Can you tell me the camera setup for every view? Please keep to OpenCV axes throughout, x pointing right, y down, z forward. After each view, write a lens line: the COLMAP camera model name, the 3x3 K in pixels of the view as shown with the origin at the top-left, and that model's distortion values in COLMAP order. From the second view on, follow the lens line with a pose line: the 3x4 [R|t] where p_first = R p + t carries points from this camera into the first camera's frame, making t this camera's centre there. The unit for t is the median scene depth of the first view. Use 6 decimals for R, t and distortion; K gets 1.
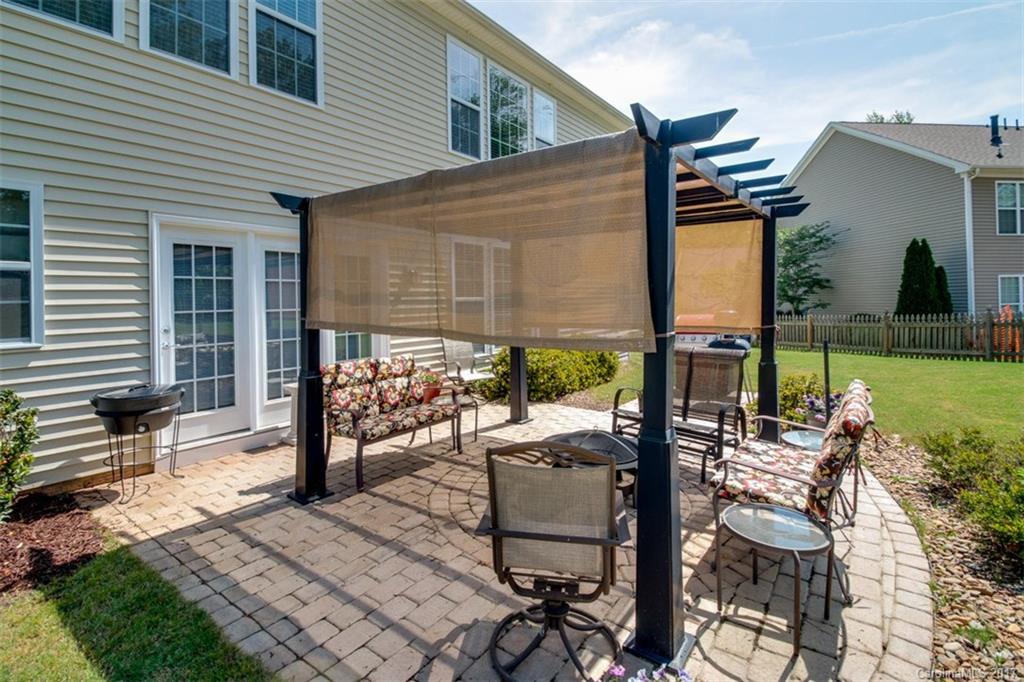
lens RADIAL K [[481.6, 0, 515.1], [0, 481.6, 337.7], [0, 0, 1]] dist [-0.017839, -0.001087]
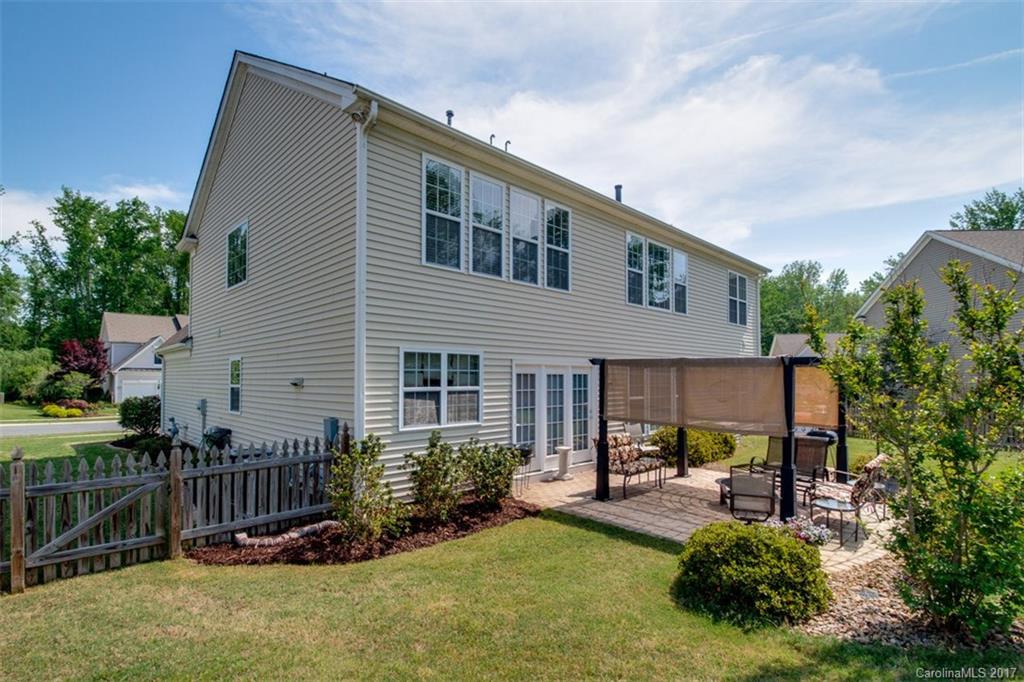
lens RADIAL K [[481.6, 0, 509.4], [0, 481.6, 380.0], [0, 0, 1]] dist [-0.017839, -0.001087]
pose [[0.984323, 0.017483, -0.175507, -0.364614], [-0.030797, 0.996825, -0.073430, -0.019699], [0.173666, 0.077684, 0.981736, -0.920887]]
